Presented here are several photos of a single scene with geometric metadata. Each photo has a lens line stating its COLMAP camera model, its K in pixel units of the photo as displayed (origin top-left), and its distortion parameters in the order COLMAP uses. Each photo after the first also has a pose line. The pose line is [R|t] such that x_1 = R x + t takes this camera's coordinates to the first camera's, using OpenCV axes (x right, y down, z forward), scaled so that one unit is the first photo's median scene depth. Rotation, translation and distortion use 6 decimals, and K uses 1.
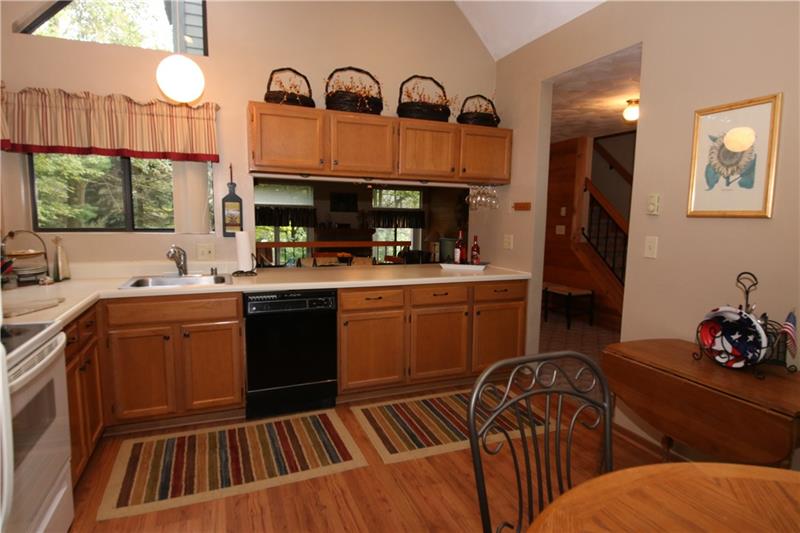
lens RADIAL K [[453.0, 0, 402.2], [0, 453.0, 265.7], [0, 0, 1]] dist [0.053487, -0.055852]
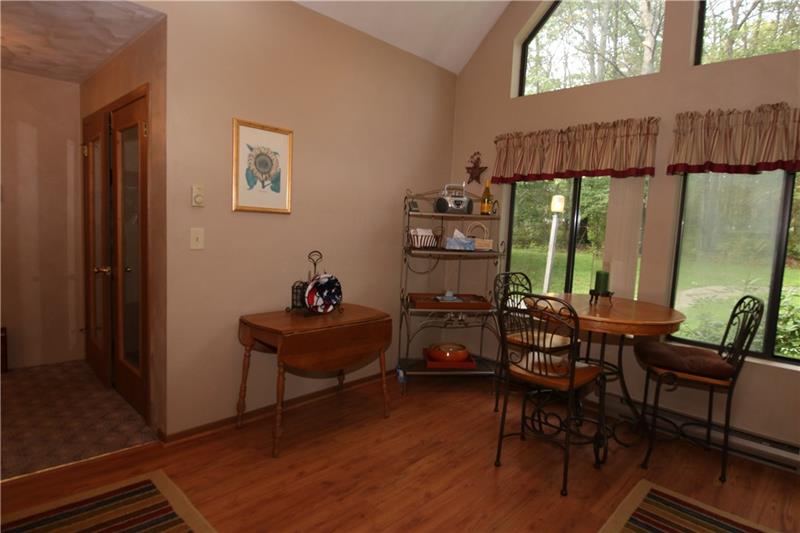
lens RADIAL K [[463.2, 0, 400.0], [0, 463.2, 266.5], [0, 0, 1]] dist [0.016924, -0.000866]
pose [[-0.404194, -0.111063, 0.907906, -0.651940], [0.049896, 0.988446, 0.143128, -0.119640], [-0.913311, 0.103153, -0.393982, 1.149530]]
